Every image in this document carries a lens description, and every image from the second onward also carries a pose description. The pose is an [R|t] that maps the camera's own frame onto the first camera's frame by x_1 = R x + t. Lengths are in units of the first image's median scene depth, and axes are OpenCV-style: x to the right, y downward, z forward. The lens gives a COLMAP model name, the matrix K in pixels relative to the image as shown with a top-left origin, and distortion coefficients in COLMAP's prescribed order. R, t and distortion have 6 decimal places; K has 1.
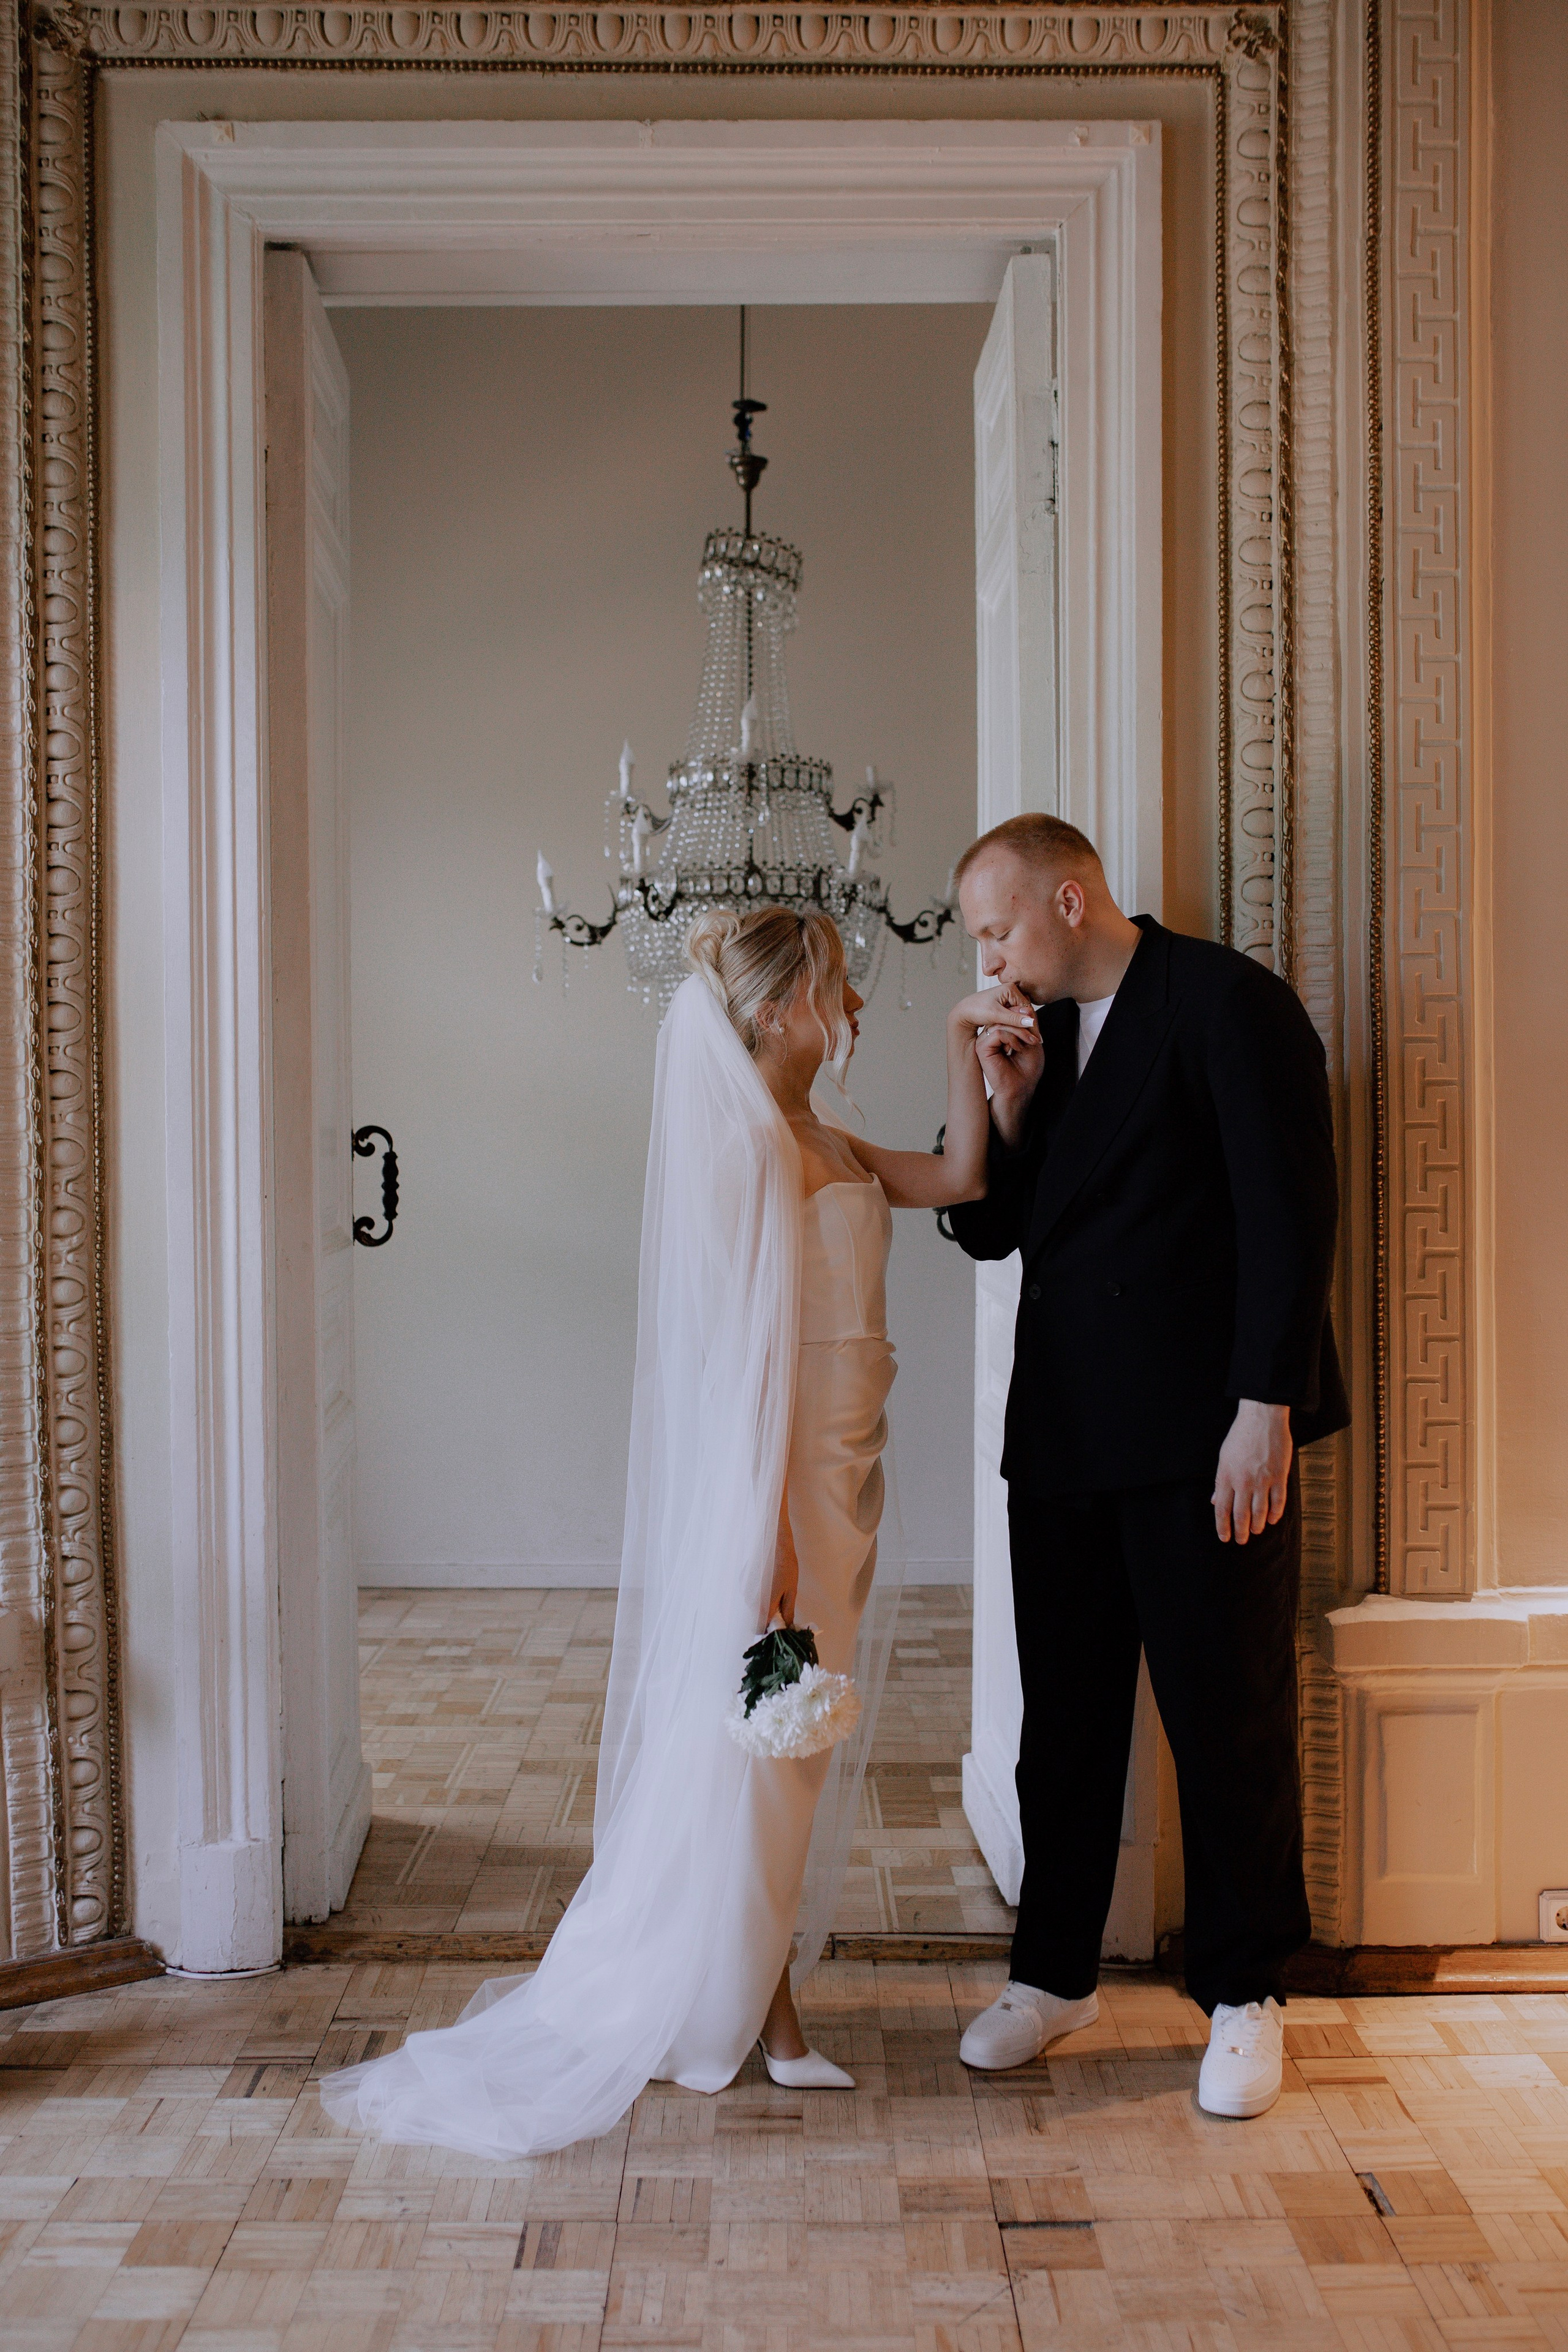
lens RADIAL K [[2350.7, 0, 782.3], [0, 2350.7, 1185.3], [0, 0, 1]] dist [-0.070956, 0.116528]
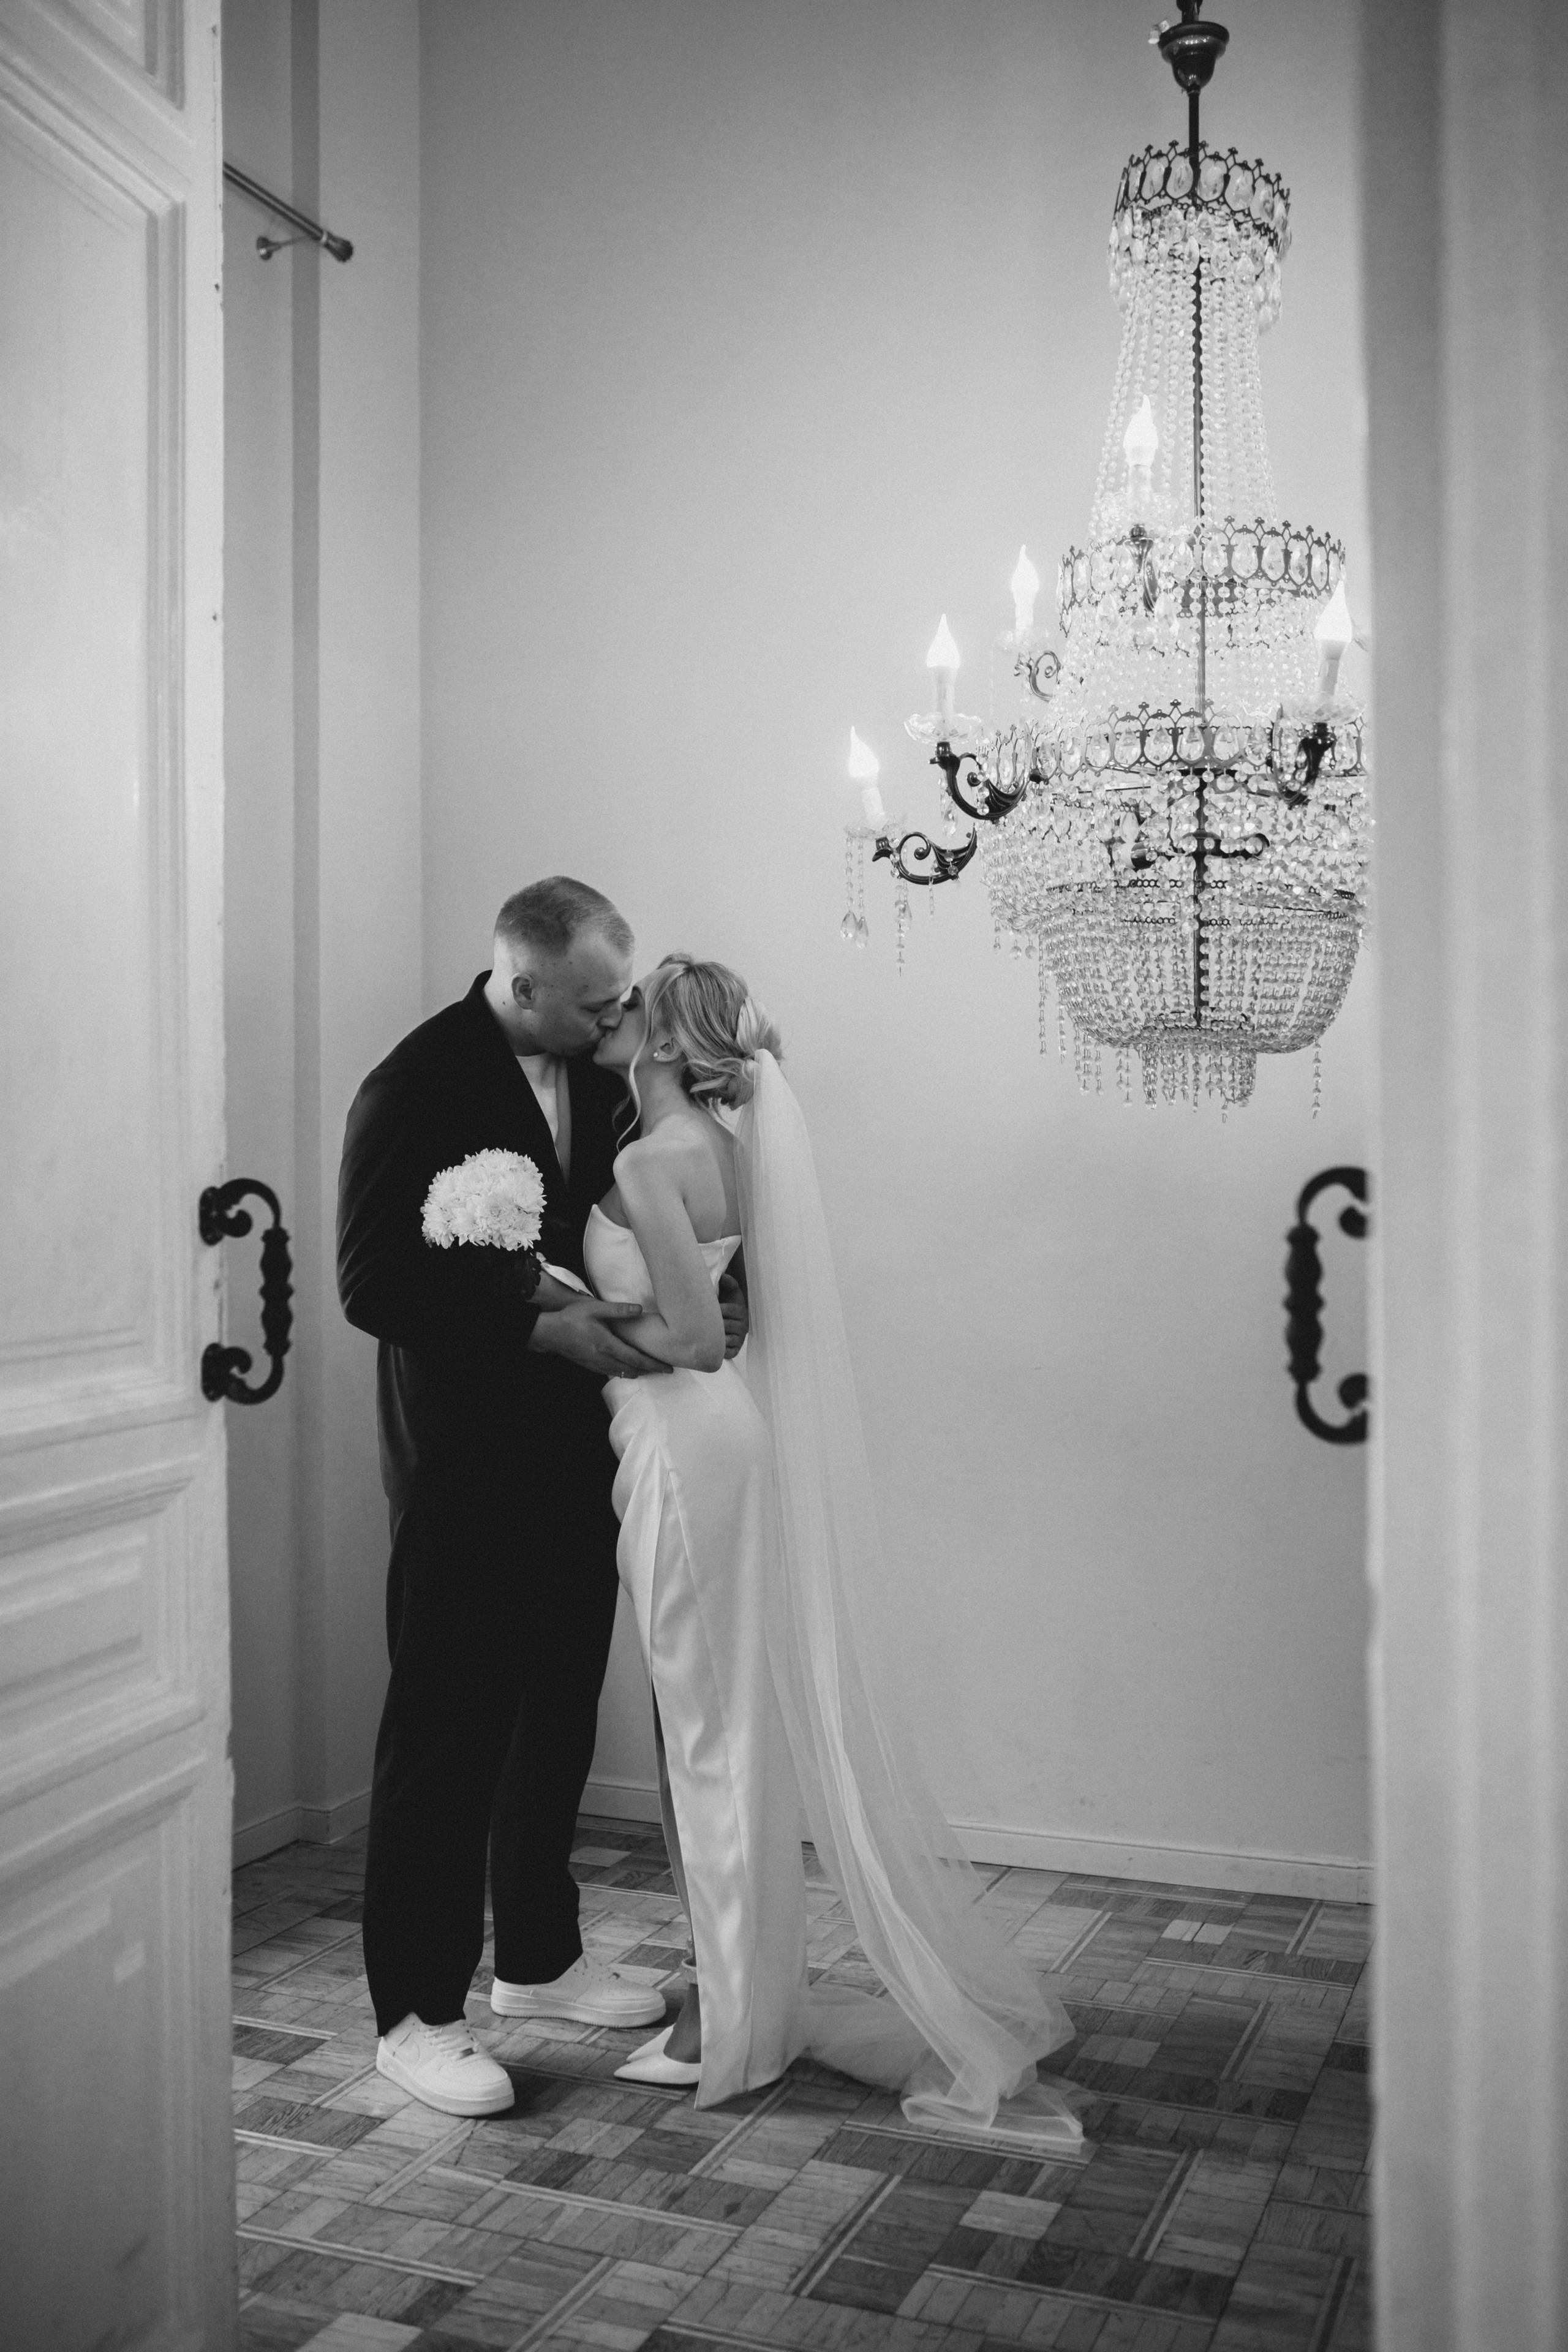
lens RADIAL K [[2350.7, 0, 782.3], [0, 2350.7, 1185.3], [0, 0, 1]] dist [-0.070956, 0.116528]
pose [[0.920816, -0.002685, -0.389988, 0.183760], [-0.008191, 0.999623, -0.026223, -0.013608], [0.389911, 0.027341, 0.920447, 0.688393]]
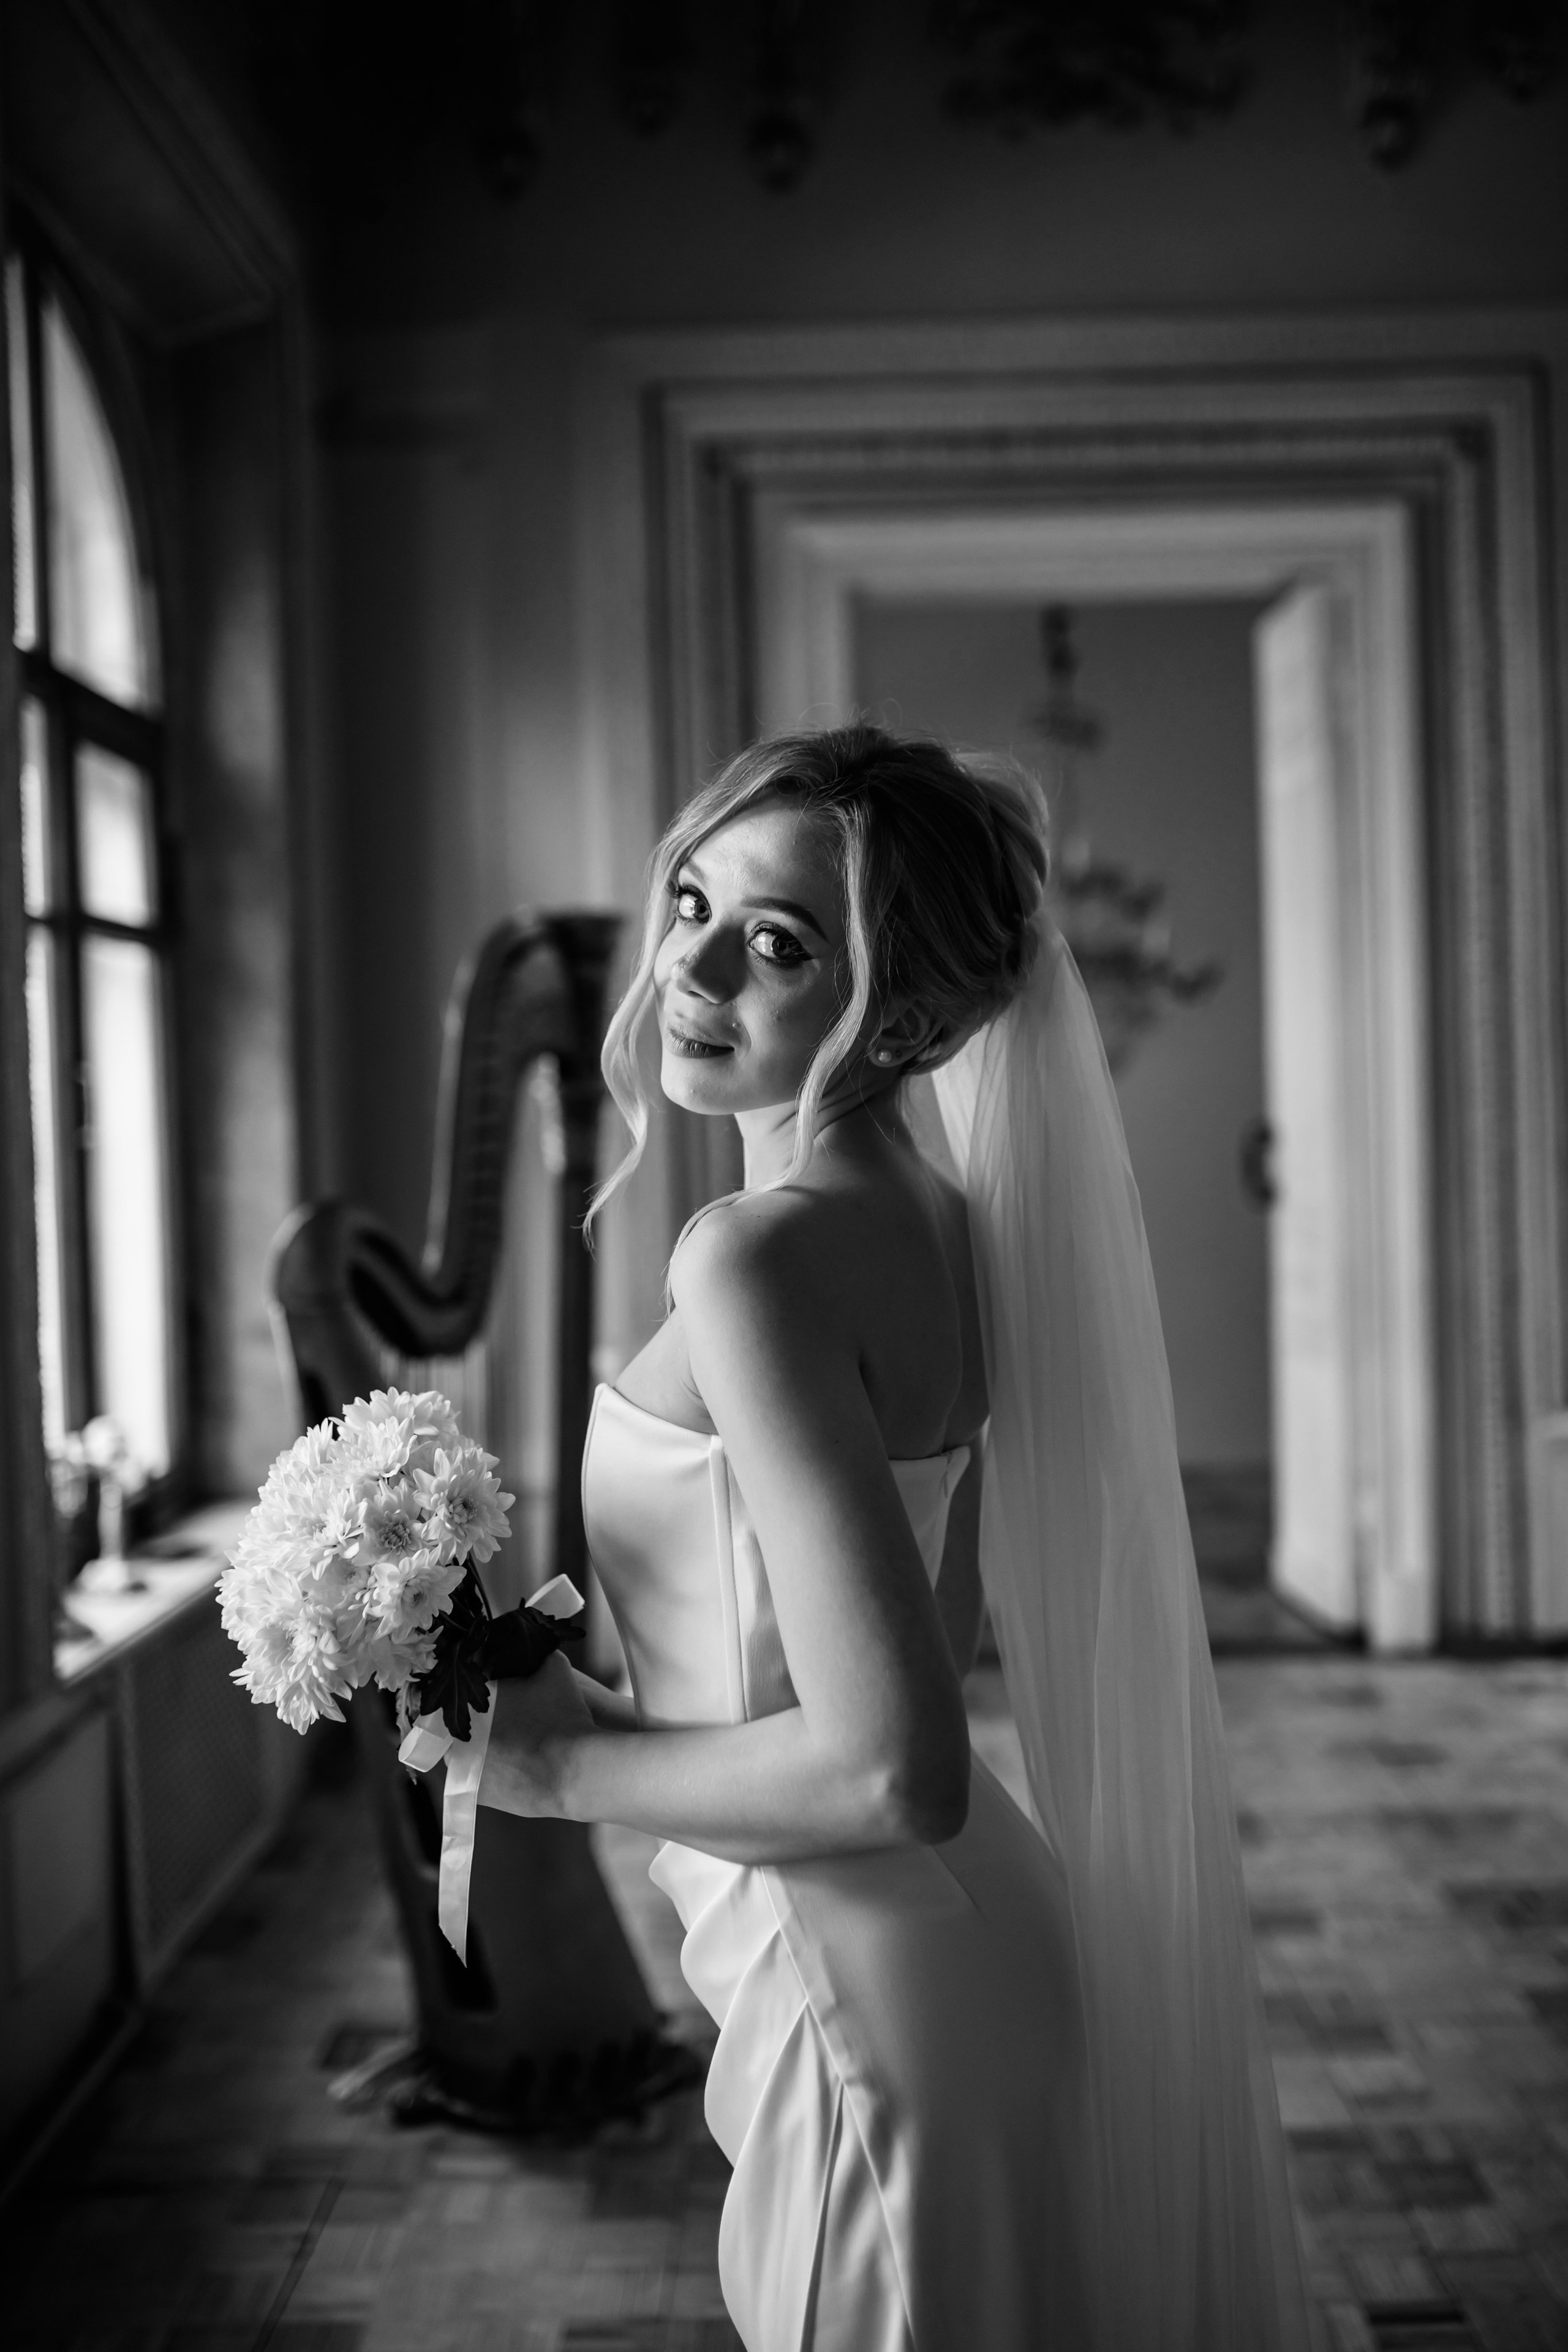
lens RADIAL K [[2350.7, 0, 782.3], [0, 2350.7, 1185.3], [0, 0, 1]] dist [-0.070956, 0.116528]
pose [[0.999634, -0.026281, -0.006408, -0.270889], [0.026313, 0.999641, 0.005041, -0.004579], [0.006274, -0.005207, 0.999967, -0.610306]]
